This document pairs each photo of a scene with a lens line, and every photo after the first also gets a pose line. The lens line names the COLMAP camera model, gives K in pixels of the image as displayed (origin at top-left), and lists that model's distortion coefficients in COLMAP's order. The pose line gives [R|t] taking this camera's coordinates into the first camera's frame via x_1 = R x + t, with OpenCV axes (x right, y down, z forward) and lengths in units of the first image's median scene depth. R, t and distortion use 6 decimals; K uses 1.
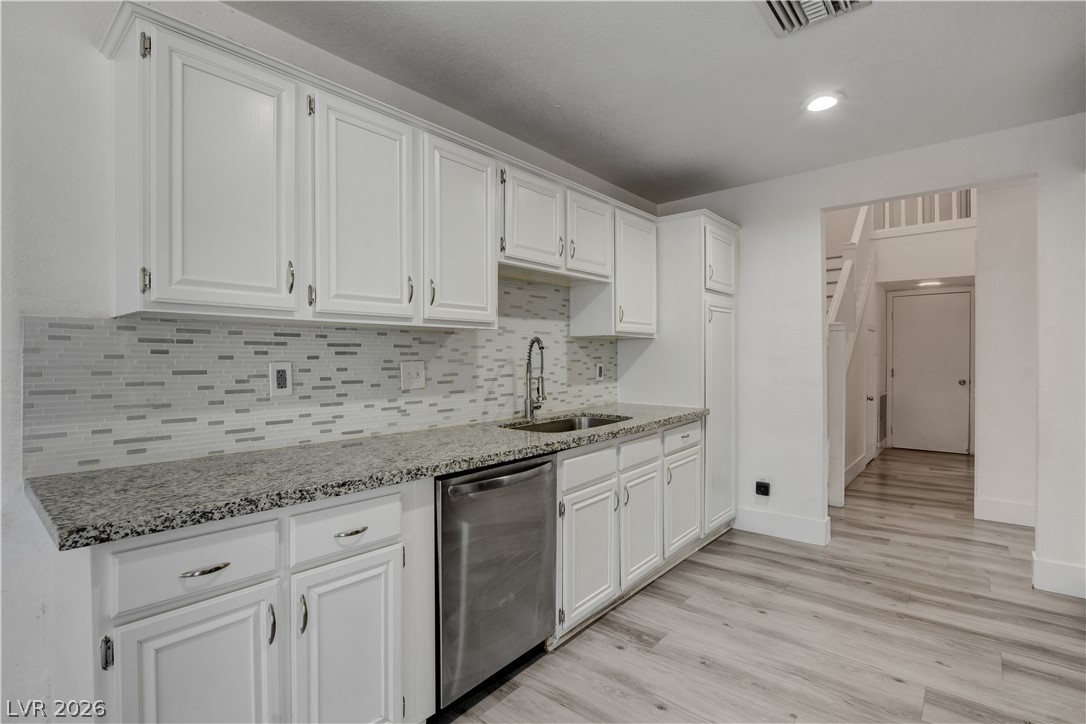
lens RADIAL K [[513.1, 0, 543.0], [0, 513.1, 362.0], [0, 0, 1]] dist [-0.013077, -0.000232]
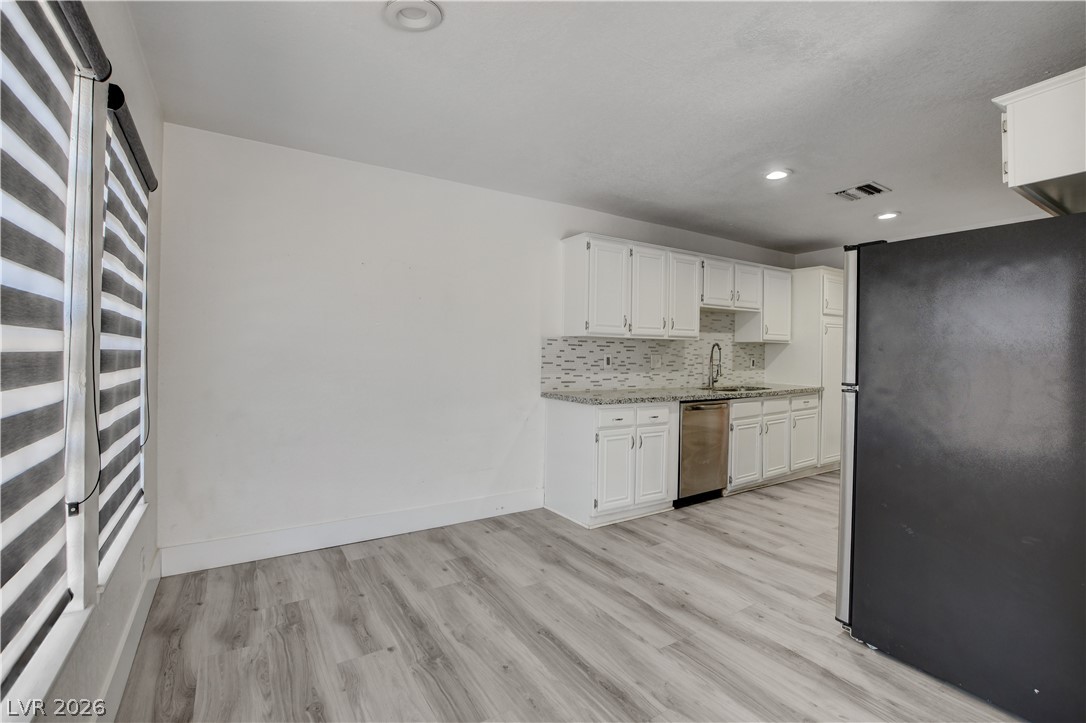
lens RADIAL K [[481.1, 0, 541.9], [0, 481.1, 353.6], [0, 0, 1]] dist [-0.015135, 0.000993]
pose [[0.954518, 0.018896, -0.297553, -0.118041], [-0.020343, 0.999792, -0.001767, 0.007052], [0.297458, 0.007739, 0.954704, -1.023484]]
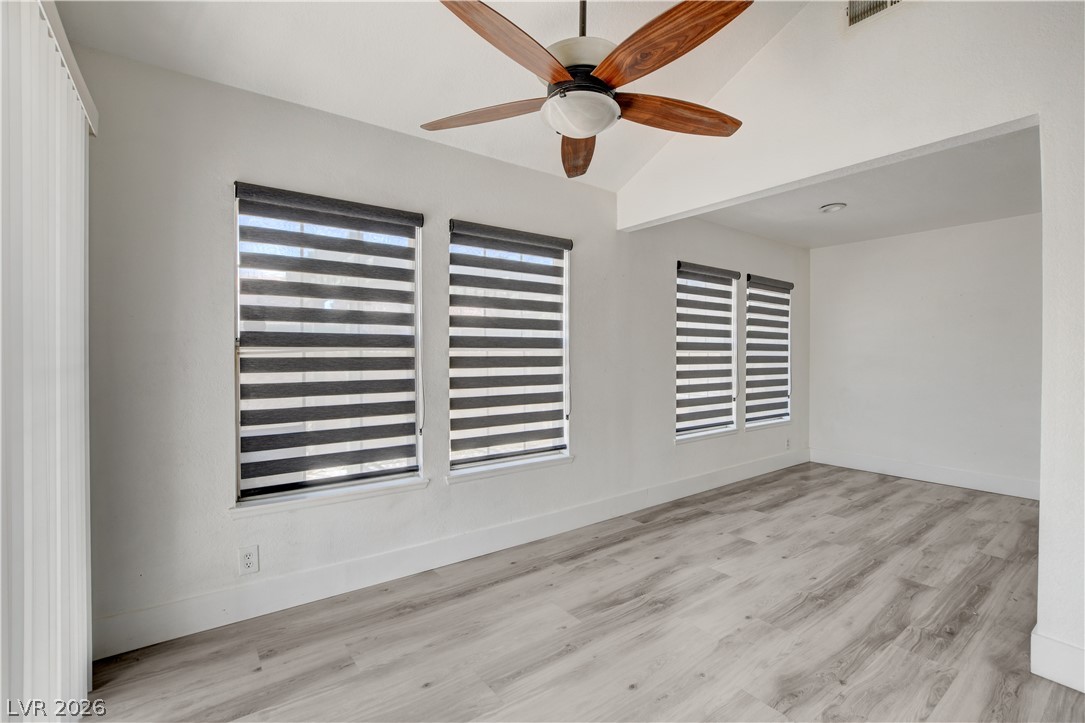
lens RADIAL K [[480.7, 0, 541.4], [0, 480.7, 353.6], [0, 0, 1]] dist [-0.015135, 0.000993]
pose [[-0.232692, 0.007647, -0.972520, 1.374342], [-0.005168, 0.999945, 0.009099, -0.006590], [0.972537, 0.007143, -0.232640, -0.986496]]
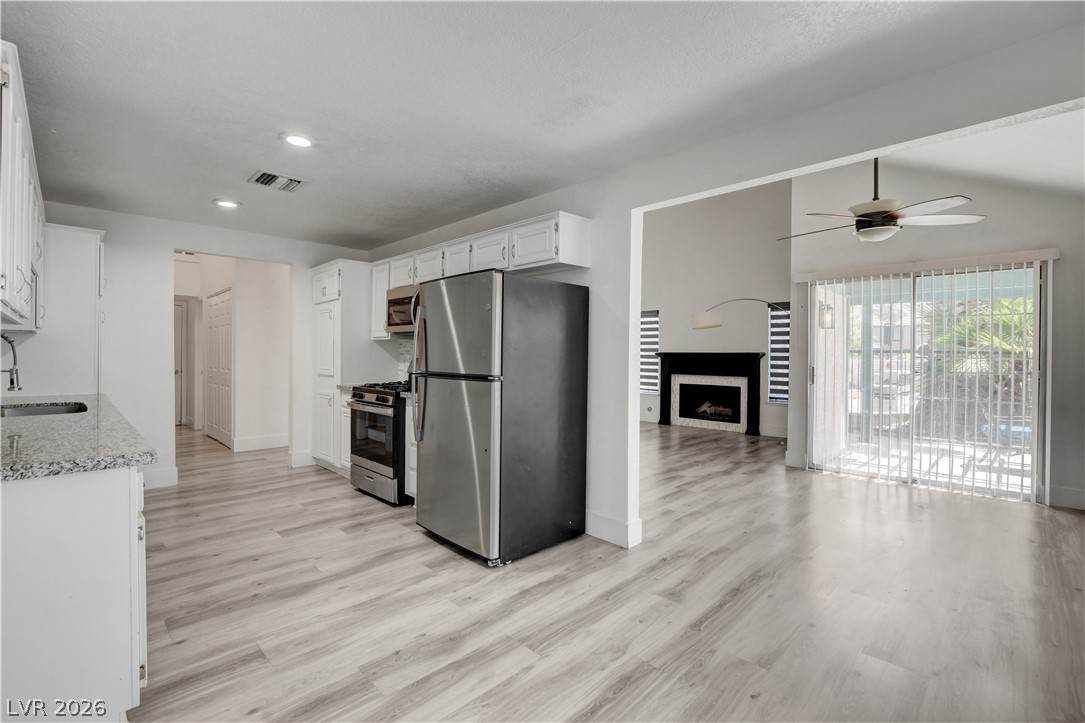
lens RADIAL K [[486.1, 0, 540.3], [0, 486.1, 359.5], [0, 0, 1]] dist [-0.016329, 0.000158]
pose [[0.089710, -0.002548, 0.995965, -1.025058], [0.000241, 0.999997, 0.002537, 0.009212], [-0.995968, 0.000012, 0.089711, -0.190675]]
